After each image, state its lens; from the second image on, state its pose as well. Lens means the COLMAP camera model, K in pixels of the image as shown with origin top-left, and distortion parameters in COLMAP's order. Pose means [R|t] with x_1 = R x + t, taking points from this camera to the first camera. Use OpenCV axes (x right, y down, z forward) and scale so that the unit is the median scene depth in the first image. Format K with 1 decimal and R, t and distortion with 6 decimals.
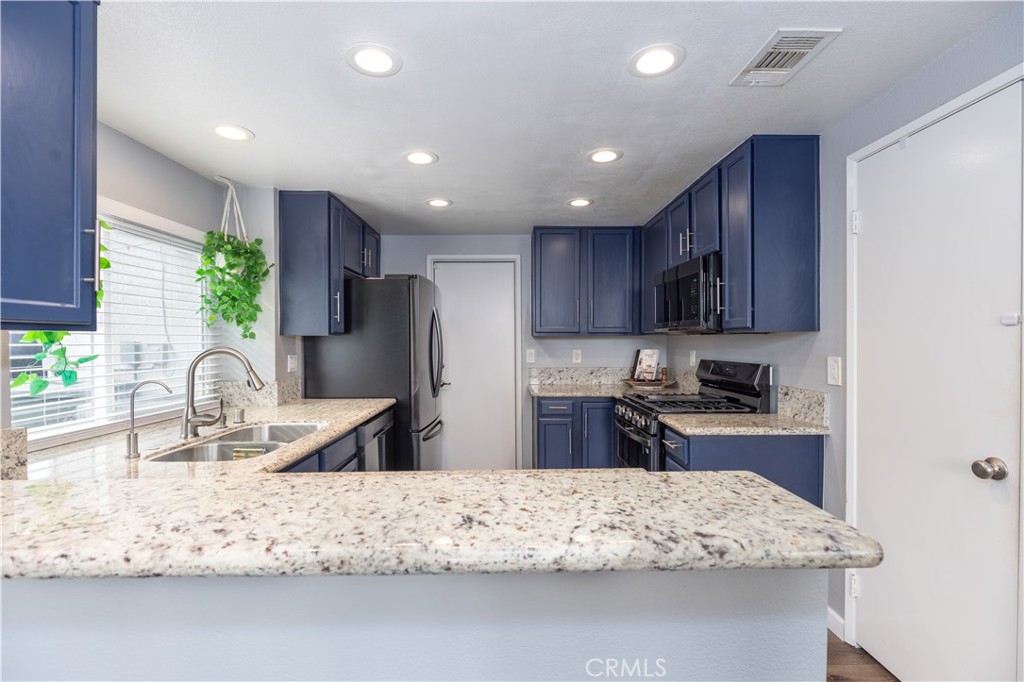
lens RADIAL K [[456.9, 0, 497.8], [0, 456.9, 339.3], [0, 0, 1]] dist [0.001917, -0.000107]
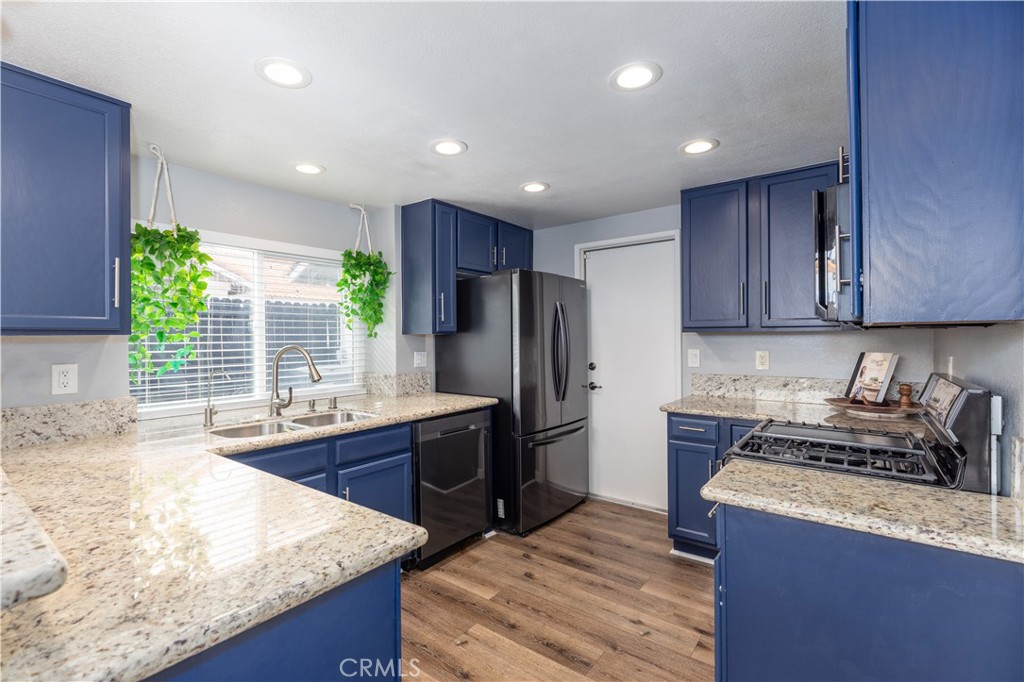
lens RADIAL K [[456.9, 0, 491.6], [0, 456.9, 336.0], [0, 0, 1]] dist [0.001917, -0.000107]
pose [[0.785280, -0.004345, -0.619126, 0.362446], [0.005021, 0.999987, -0.000650, -0.002659], [0.619121, -0.002598, 0.785292, 0.229667]]
